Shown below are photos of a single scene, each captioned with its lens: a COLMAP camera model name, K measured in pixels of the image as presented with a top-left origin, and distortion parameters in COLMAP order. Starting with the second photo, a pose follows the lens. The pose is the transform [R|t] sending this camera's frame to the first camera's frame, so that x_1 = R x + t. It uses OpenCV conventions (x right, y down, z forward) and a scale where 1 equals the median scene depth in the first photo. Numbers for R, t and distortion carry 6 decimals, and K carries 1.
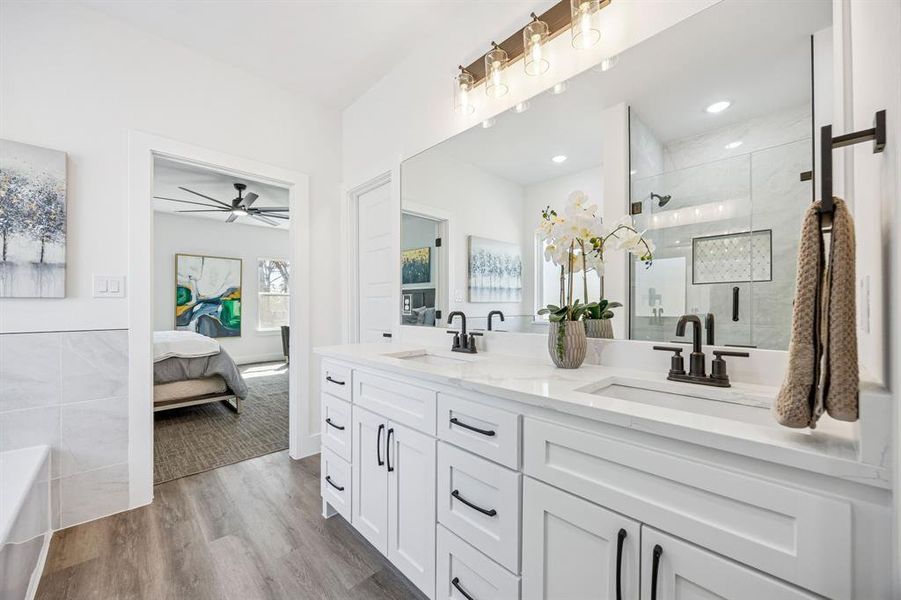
lens RADIAL K [[344.2, 0, 458.0], [0, 344.2, 301.0], [0, 0, 1]] dist [-0.000416, -0.000035]
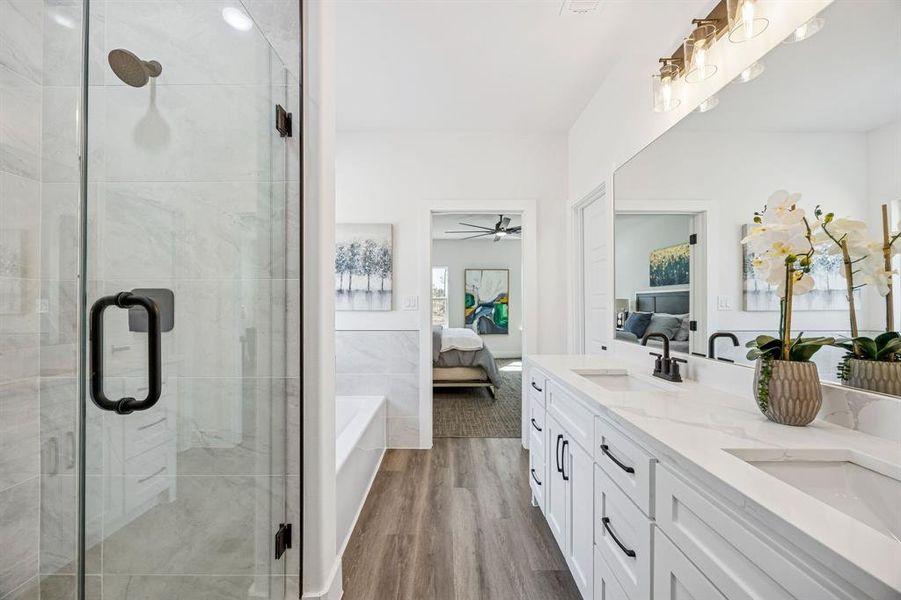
lens RADIAL K [[344.2, 0, 449.9], [0, 344.2, 299.7], [0, 0, 1]] dist [-0.000416, -0.000035]
pose [[0.729079, -0.006632, -0.684397, 0.192325], [0.002191, 0.999971, -0.007355, -0.043309], [0.684426, 0.003862, 0.729073, -0.025853]]
